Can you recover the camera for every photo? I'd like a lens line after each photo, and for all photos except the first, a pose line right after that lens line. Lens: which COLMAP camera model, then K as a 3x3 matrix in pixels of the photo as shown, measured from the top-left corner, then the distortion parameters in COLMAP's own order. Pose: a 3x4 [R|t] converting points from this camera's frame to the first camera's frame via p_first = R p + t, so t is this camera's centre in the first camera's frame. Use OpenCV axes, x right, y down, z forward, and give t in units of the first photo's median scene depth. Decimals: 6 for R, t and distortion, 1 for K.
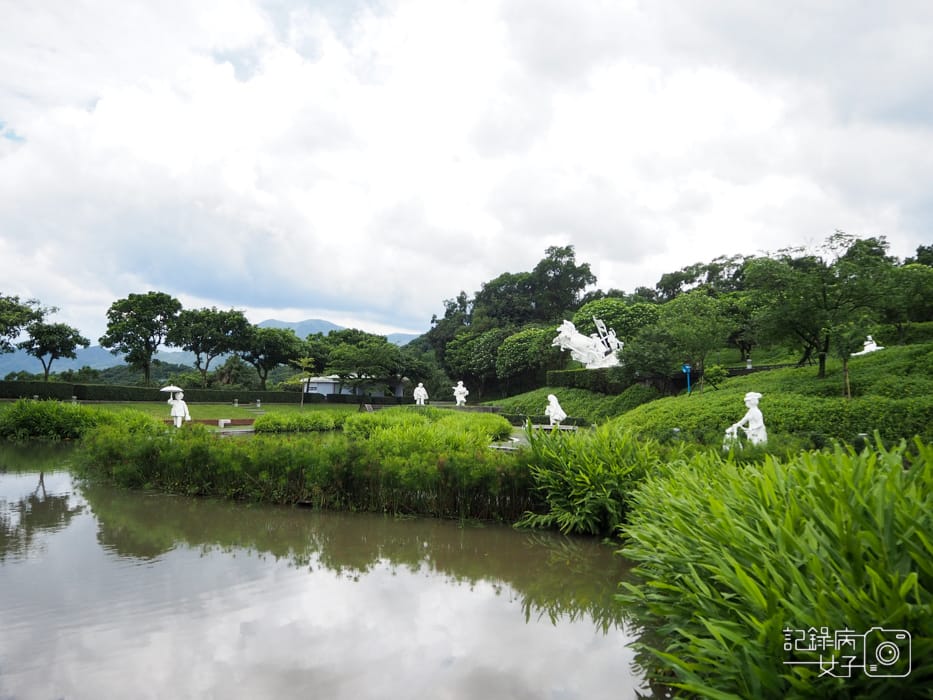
lens RADIAL K [[832.1, 0, 472.9], [0, 832.1, 346.3], [0, 0, 1]] dist [-0.011820, -0.000314]
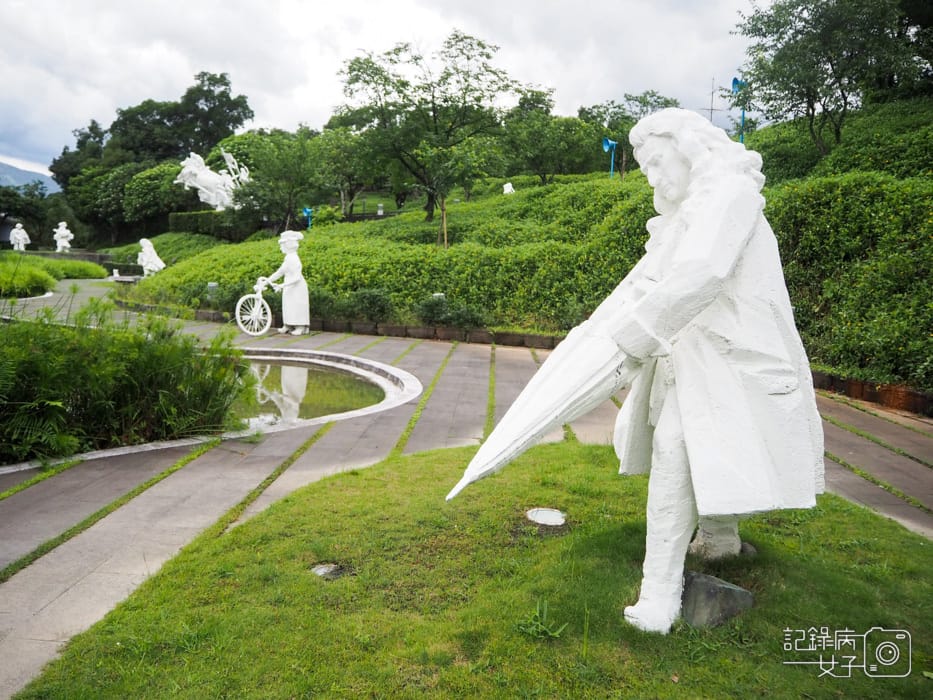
lens RADIAL K [[778.4, 0, 466.4], [0, 778.4, 348.4], [0, 0, 1]] dist [-0.033202, -0.013976]
pose [[0.943084, -0.015440, 0.332195, 0.106767], [-0.045645, 0.983458, 0.175292, 0.013021], [-0.329407, -0.180478, 0.926779, 0.142585]]
